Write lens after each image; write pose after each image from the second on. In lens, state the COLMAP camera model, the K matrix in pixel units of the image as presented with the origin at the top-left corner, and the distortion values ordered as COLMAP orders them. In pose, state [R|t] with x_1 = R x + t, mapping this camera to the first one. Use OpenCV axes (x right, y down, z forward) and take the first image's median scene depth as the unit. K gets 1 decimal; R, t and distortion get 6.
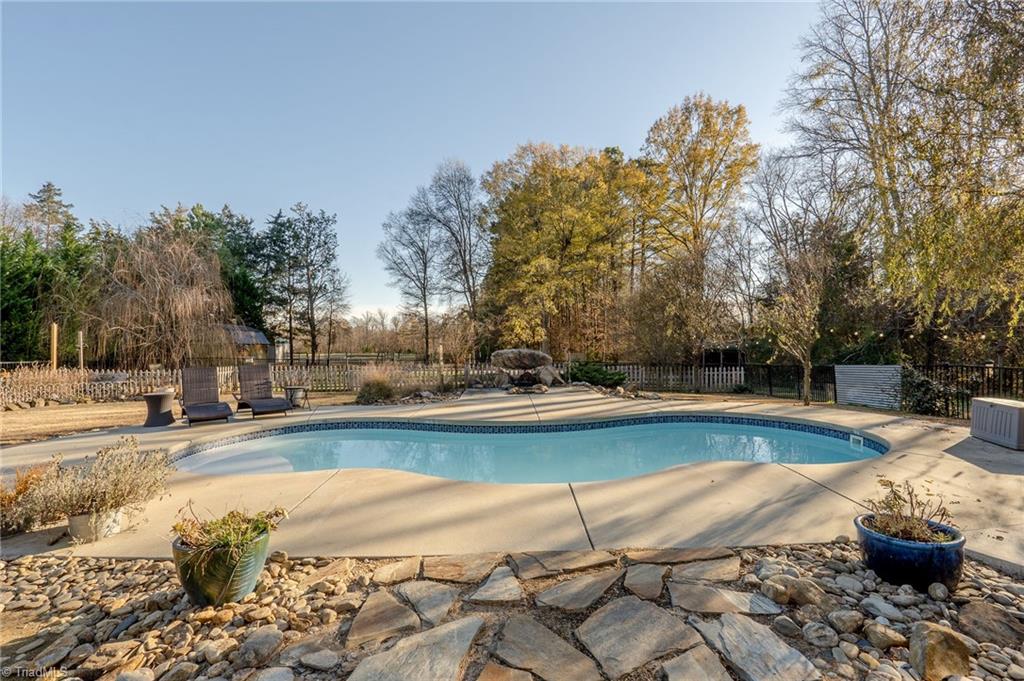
lens RADIAL K [[474.0, 0, 515.2], [0, 474.0, 340.4], [0, 0, 1]] dist [-0.010295, -0.000560]
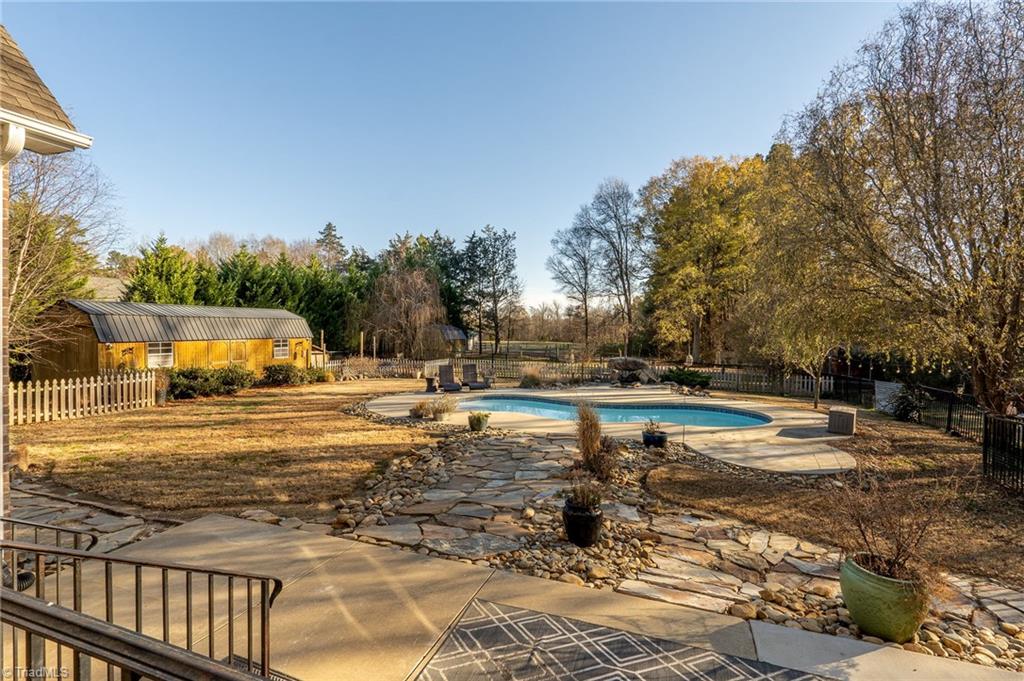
lens RADIAL K [[474.0, 0, 510.9], [0, 474.0, 338.2], [0, 0, 1]] dist [-0.010295, -0.000560]
pose [[0.931446, 0.024875, -0.363028, 0.064552], [-0.017722, 0.999578, 0.023023, -0.021363], [0.363447, -0.015011, 0.931494, -0.155923]]
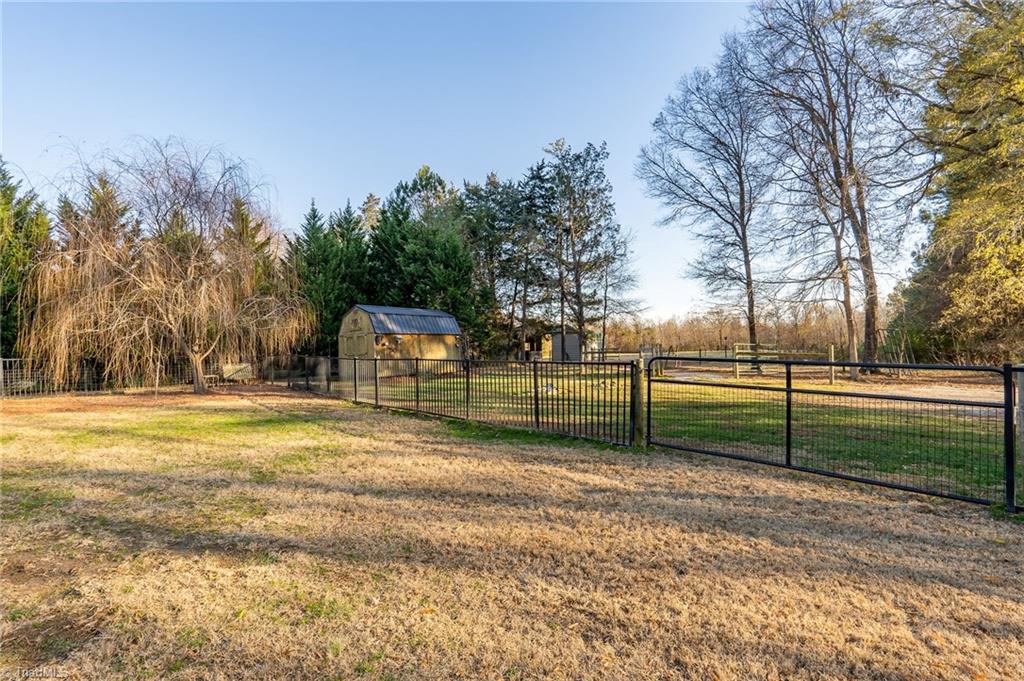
lens RADIAL K [[474.0, 0, 514.3], [0, 474.0, 343.7], [0, 0, 1]] dist [-0.010295, -0.000560]
pose [[0.691937, -0.026948, -0.721454, 0.004843], [0.042071, 0.999110, 0.003031, 0.009894], [0.720731, -0.032449, 0.692455, 0.453902]]
